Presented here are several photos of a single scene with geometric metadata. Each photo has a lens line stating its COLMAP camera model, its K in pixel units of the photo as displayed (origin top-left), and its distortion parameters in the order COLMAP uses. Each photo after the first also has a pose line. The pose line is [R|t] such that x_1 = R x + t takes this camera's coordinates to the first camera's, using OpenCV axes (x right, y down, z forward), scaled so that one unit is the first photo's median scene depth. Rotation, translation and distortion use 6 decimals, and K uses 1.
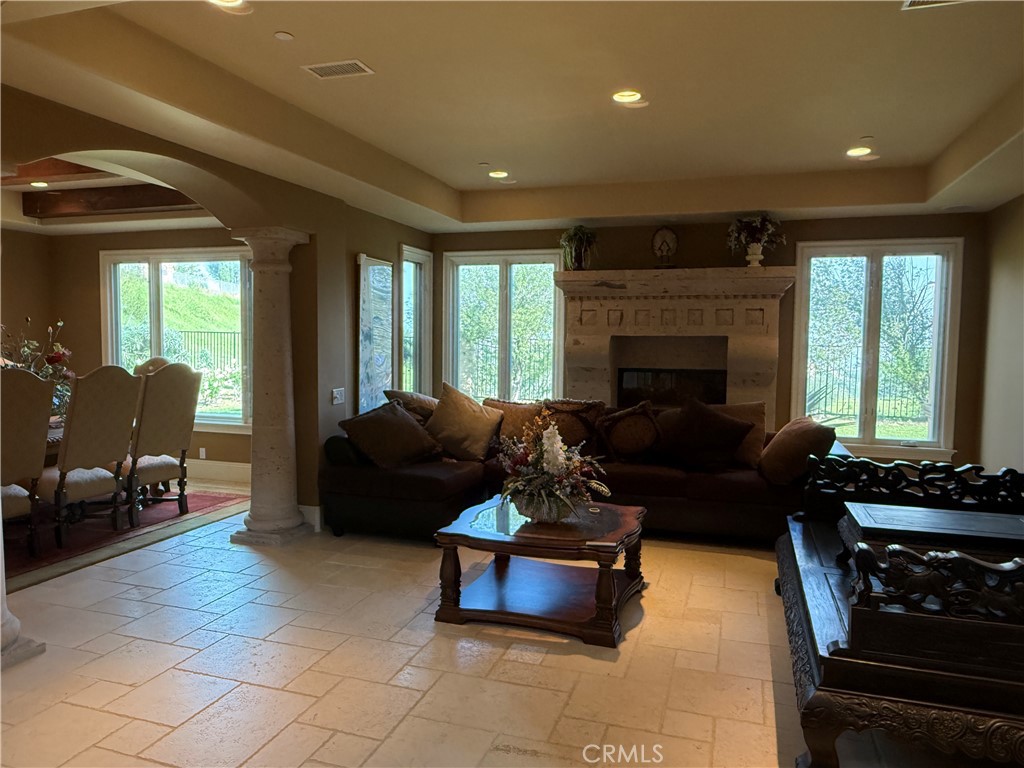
lens RADIAL K [[709.7, 0, 512.0], [0, 709.7, 384.0], [0, 0, 1]] dist [0.001128, 0.000378]
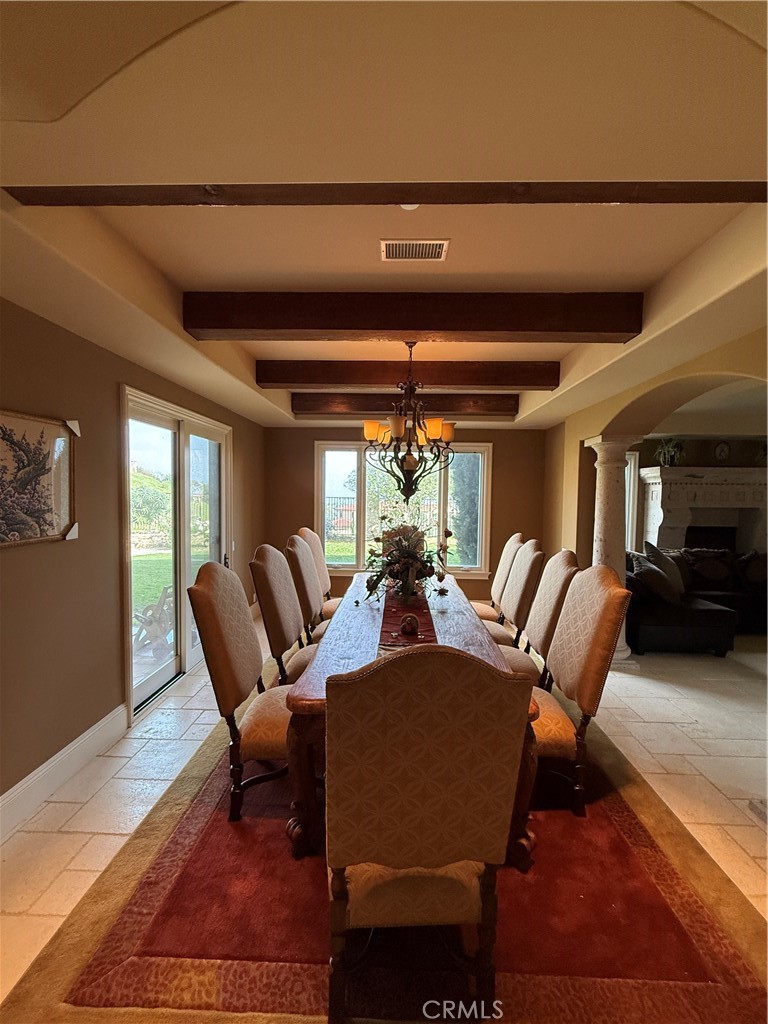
lens RADIAL K [[414.1, 0, 384.0], [0, 414.1, 512.0], [0, 0, 1]] dist [-0.000370, -0.000021]
pose [[0.958566, -0.010677, 0.284670, -0.786094], [0.015861, 0.999748, -0.015911, -0.052180], [-0.284428, 0.019767, 0.958494, 0.287686]]
